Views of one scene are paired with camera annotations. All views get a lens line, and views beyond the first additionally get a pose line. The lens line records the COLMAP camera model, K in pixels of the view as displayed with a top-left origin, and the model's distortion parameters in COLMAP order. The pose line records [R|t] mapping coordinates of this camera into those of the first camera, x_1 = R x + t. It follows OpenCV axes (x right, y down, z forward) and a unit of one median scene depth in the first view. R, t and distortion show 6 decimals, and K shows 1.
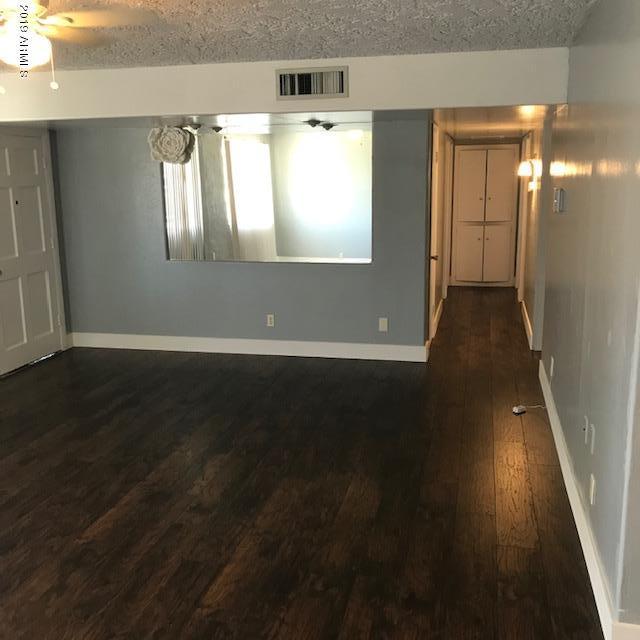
lens RADIAL K [[684.8, 0, 319.5], [0, 684.8, 308.2], [0, 0, 1]] dist [0.012139, -0.012605]
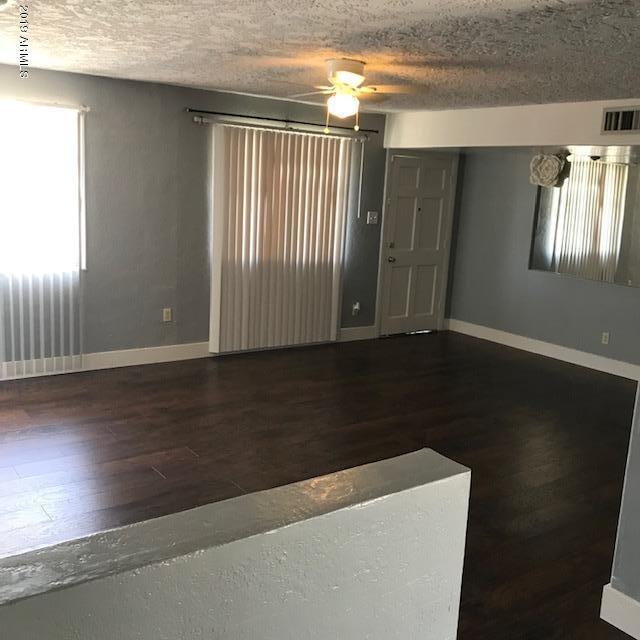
lens RADIAL K [[684.8, 0, 319.5], [0, 684.8, 308.2], [0, 0, 1]] dist [0.012139, -0.012605]
pose [[0.743919, 0.170285, -0.646210, 0.284962], [-0.187772, 0.981296, 0.042421, 0.010677], [0.641347, 0.089783, 0.761980, -0.097077]]
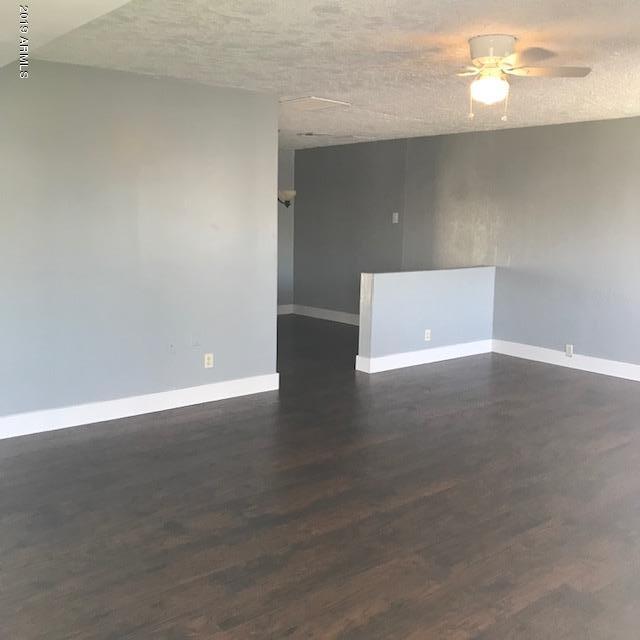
lens RADIAL K [[684.8, 0, 319.5], [0, 684.8, 308.2], [0, 0, 1]] dist [0.012139, -0.012605]
pose [[-0.779159, -0.089311, 0.620431, -0.456125], [0.115181, 0.952544, 0.281767, -0.167478], [-0.616153, 0.291003, -0.731896, 1.013122]]
